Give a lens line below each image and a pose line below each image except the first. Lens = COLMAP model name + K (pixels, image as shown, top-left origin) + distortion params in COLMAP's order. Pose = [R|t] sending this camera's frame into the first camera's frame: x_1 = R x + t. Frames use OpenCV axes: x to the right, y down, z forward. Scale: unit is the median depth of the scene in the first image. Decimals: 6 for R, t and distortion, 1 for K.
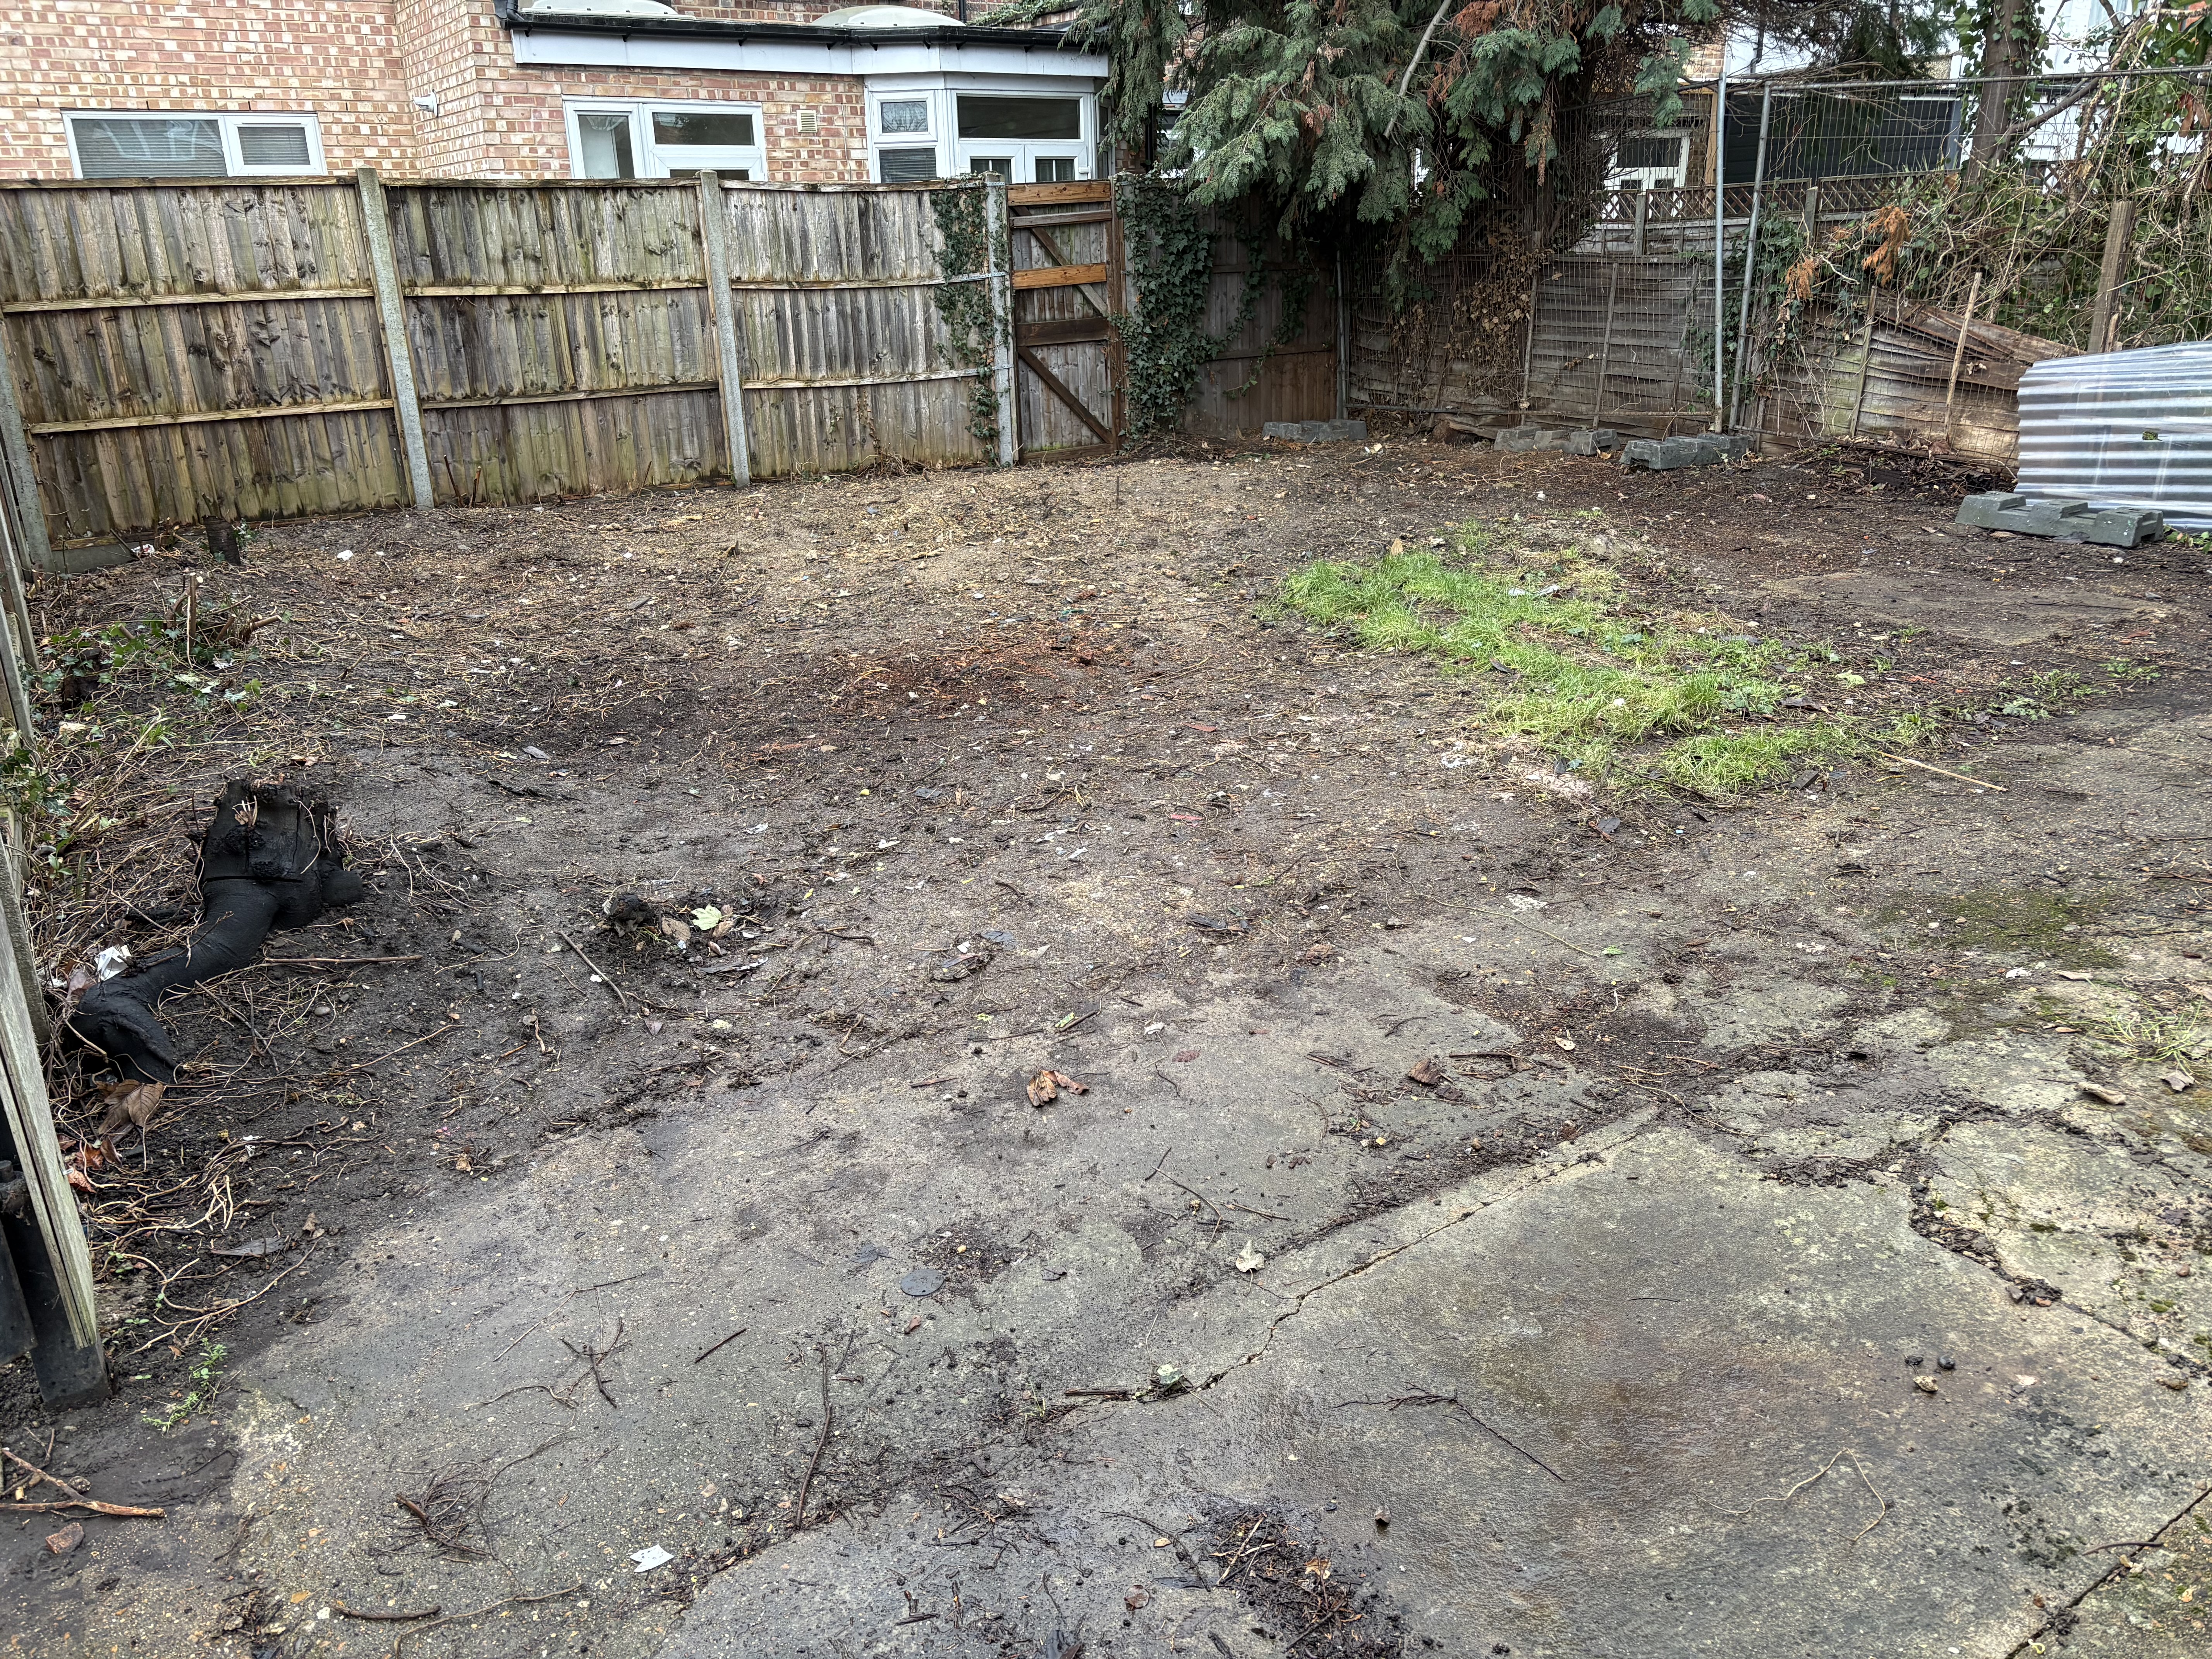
lens RADIAL K [[1654.3, 0, 1113.5], [0, 1654.3, 819.8], [0, 0, 1]] dist [0.003553, -0.008181]
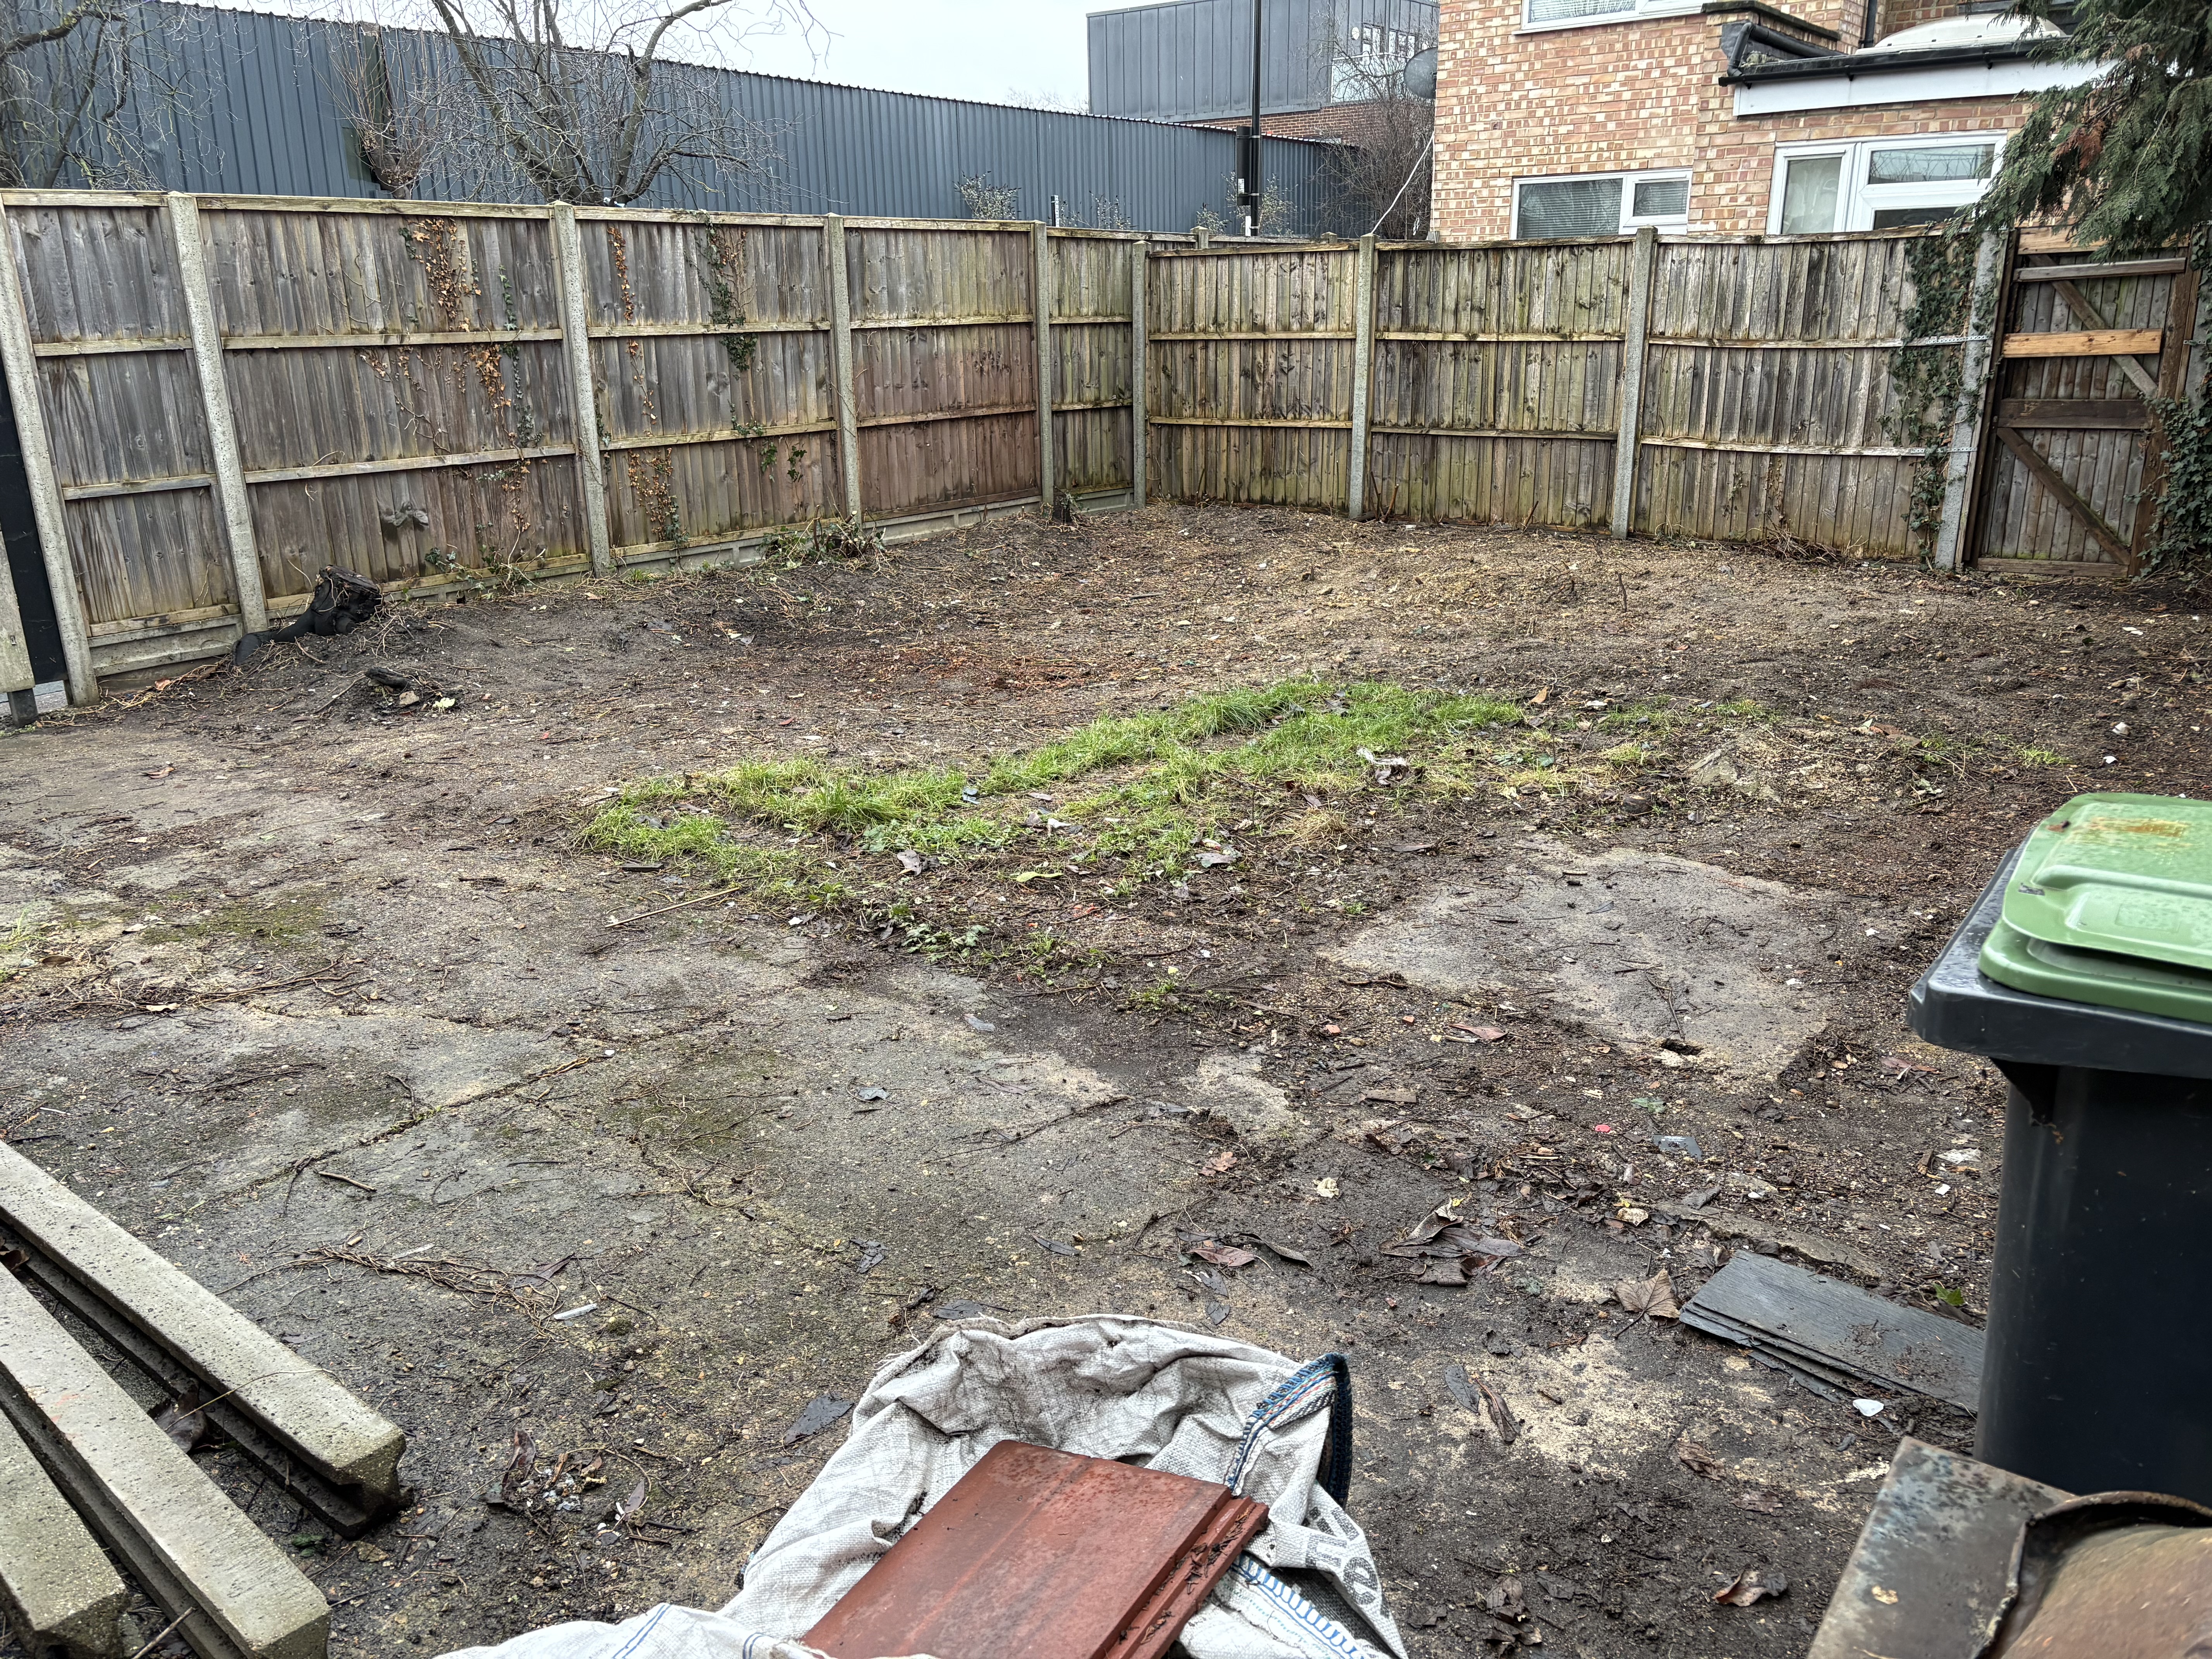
lens RADIAL K [[1654.3, 0, 1122.8], [0, 1654.3, 837.2], [0, 0, 1]] dist [0.003553, -0.008181]
pose [[0.353666, 0.306584, -0.883700, 0.622146], [-0.299793, 0.932072, 0.203385, -0.149067], [0.886027, 0.192997, 0.421554, 0.350400]]
